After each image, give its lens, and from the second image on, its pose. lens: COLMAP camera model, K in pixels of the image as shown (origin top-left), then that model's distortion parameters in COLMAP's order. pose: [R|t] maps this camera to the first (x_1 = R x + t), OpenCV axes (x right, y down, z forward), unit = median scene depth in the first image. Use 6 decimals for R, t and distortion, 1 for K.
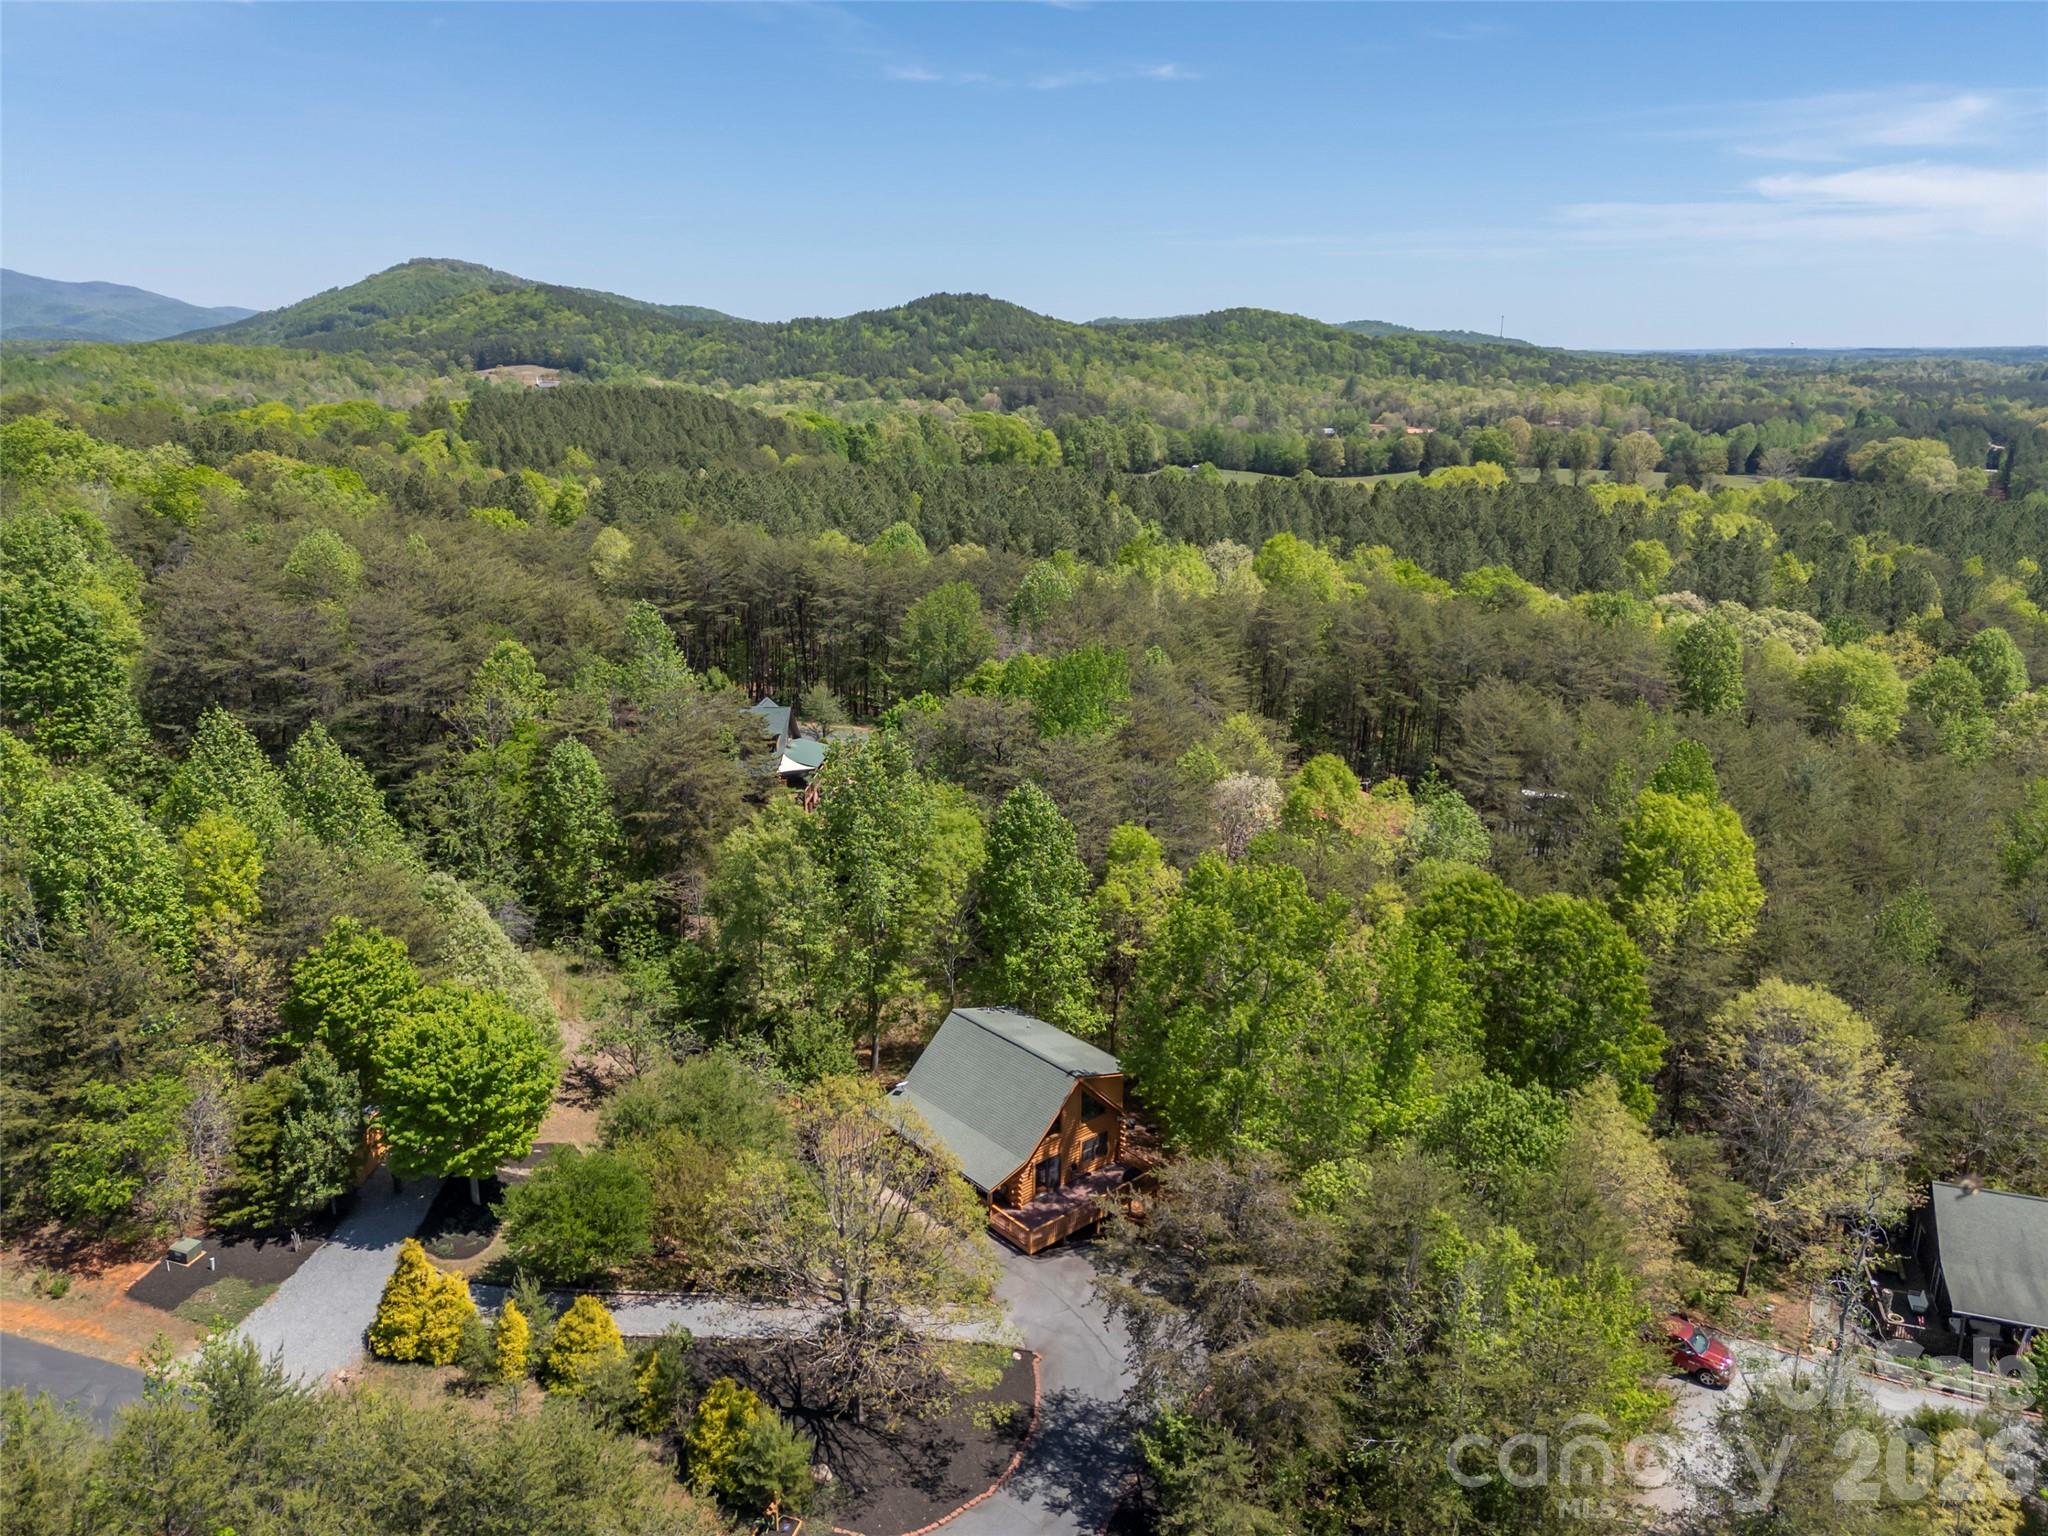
lens RADIAL K [[1512.4, 0, 1024.5], [0, 1512.4, 757.3], [0, 0, 1]] dist [0.097695, -0.075248]
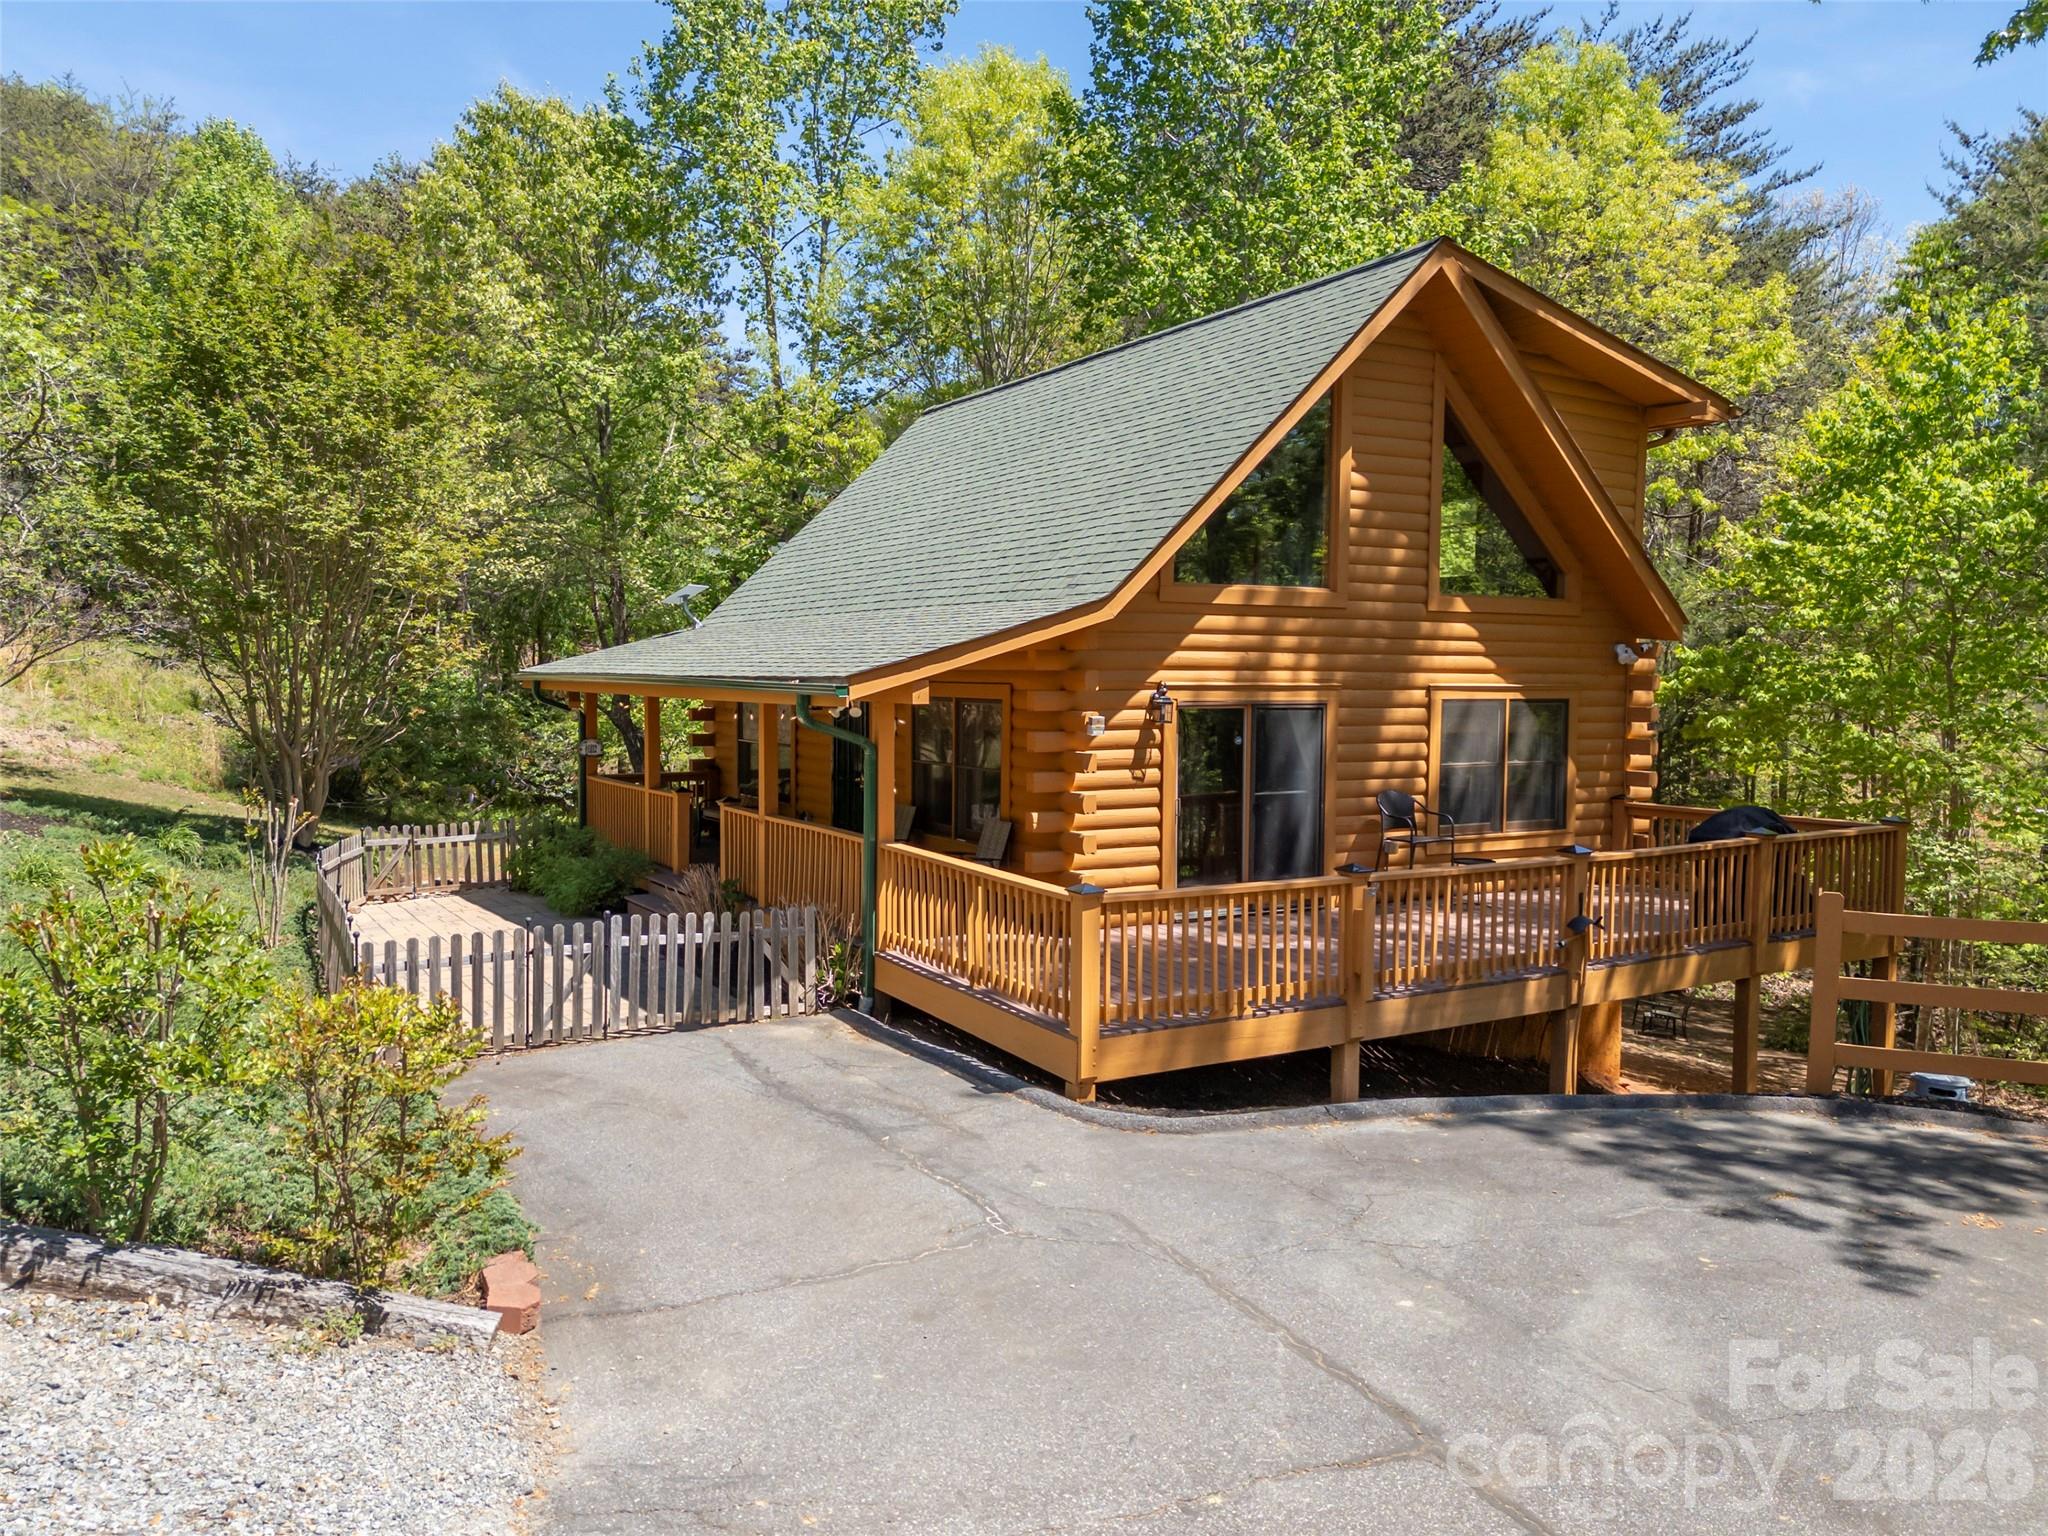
lens RADIAL K [[1512.4, 0, 1029.1], [0, 1512.4, 764.3], [0, 0, 1]] dist [0.097695, -0.075248]
pose [[0.986641, 0.023498, -0.161206, 0.015223], [-0.055447, 0.978901, -0.196669, 0.262395], [0.153184, 0.202980, 0.967127, 0.703835]]
